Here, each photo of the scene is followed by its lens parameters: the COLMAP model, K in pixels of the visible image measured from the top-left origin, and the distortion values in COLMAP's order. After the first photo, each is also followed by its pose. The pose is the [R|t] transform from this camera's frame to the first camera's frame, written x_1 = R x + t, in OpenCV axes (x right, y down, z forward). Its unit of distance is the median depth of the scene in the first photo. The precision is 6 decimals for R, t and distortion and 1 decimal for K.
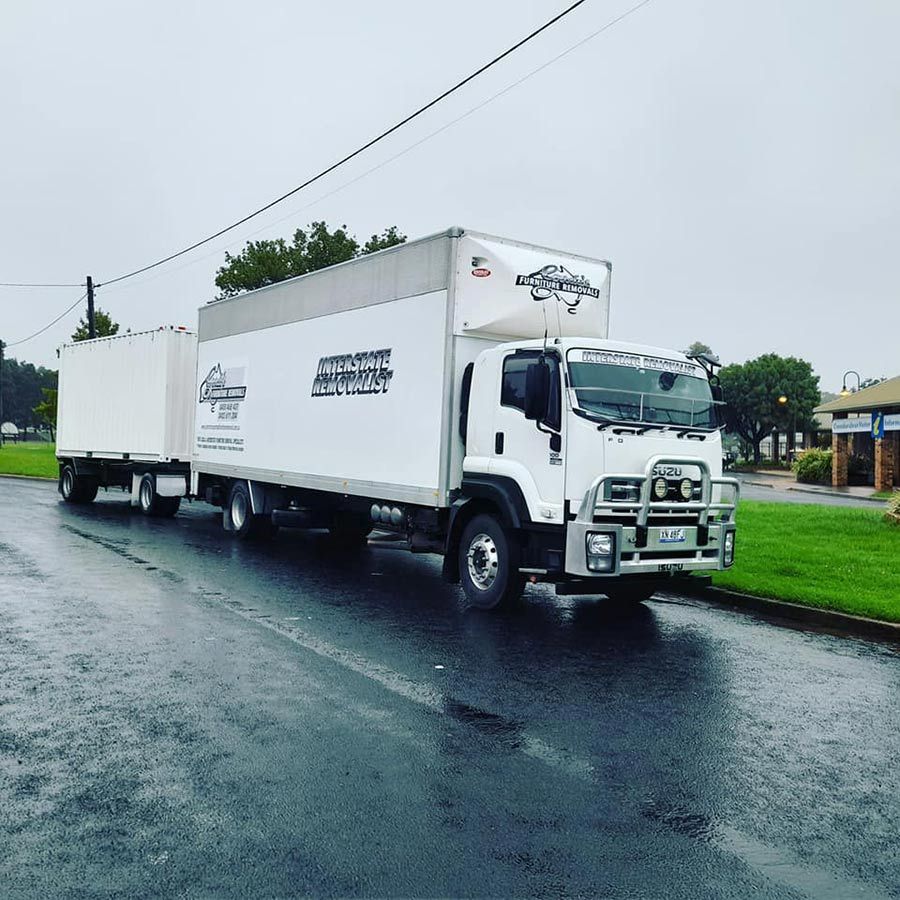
lens RADIAL K [[853.0, 0, 426.4], [0, 853.0, 454.1], [0, 0, 1]] dist [0.022872, 0.002431]
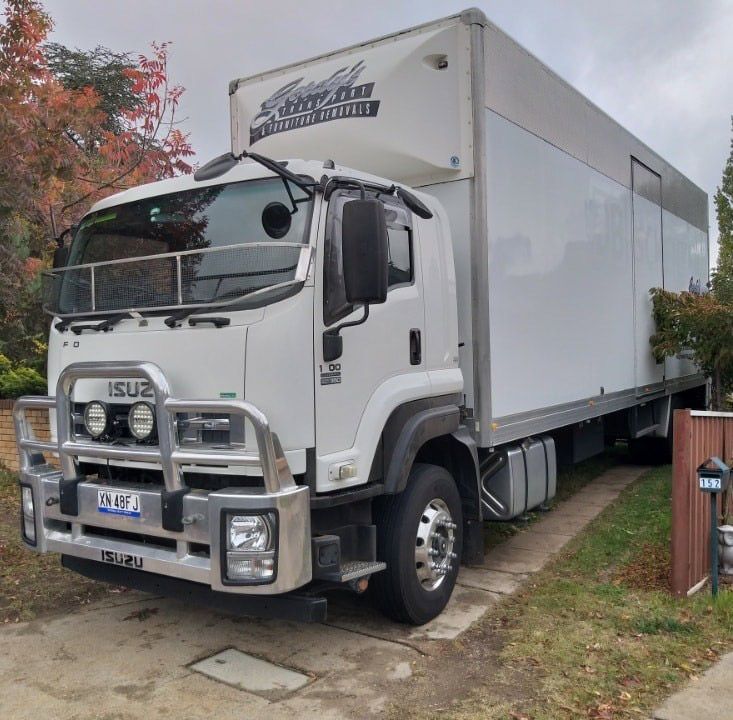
lens RADIAL K [[778.2, 0, 342.2], [0, 778.2, 349.9], [0, 0, 1]] dist [0.006793, -0.011047]
pose [[0.372980, -0.059649, -0.925920, 0.762009], [0.041715, 0.998000, -0.047489, 0.022227], [0.926901, -0.020913, 0.374722, 0.868207]]
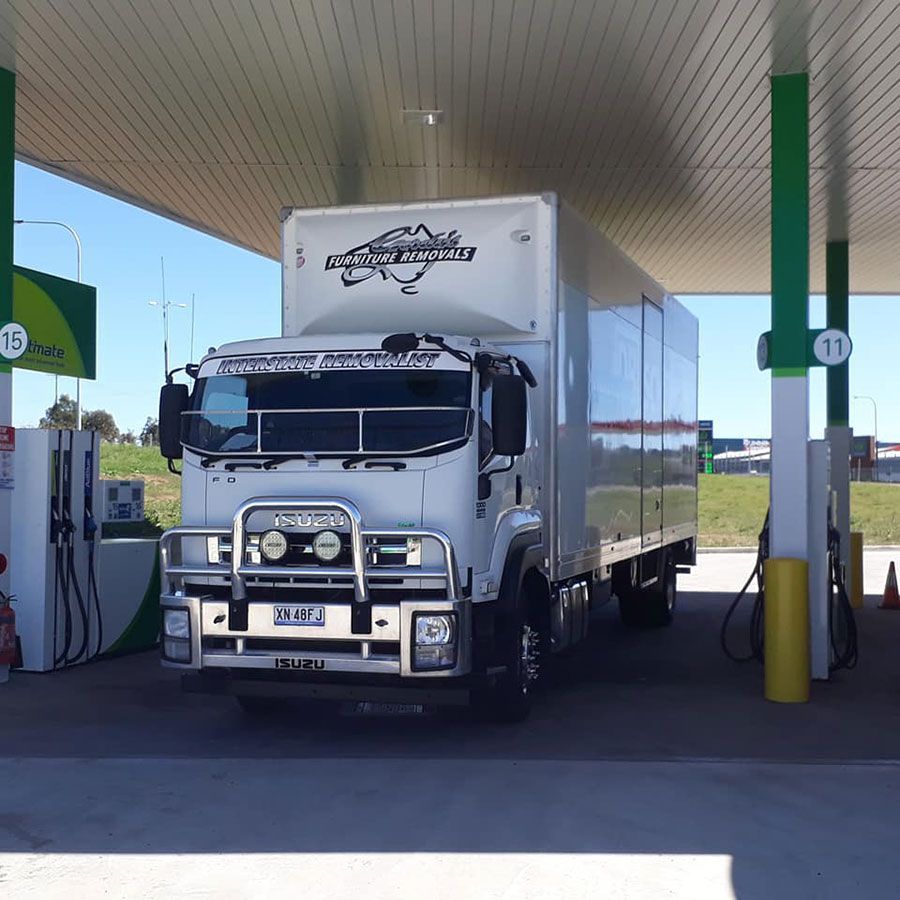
lens RADIAL K [[1315.1, 0, 491.9], [0, 1315.1, 449.8], [0, 0, 1]] dist [0.026721, 0.009901]
pose [[0.655319, -0.072812, -0.751835, 1.080290], [0.030023, 0.997067, -0.070394, 0.038774], [0.754755, 0.023558, 0.655583, 0.396329]]
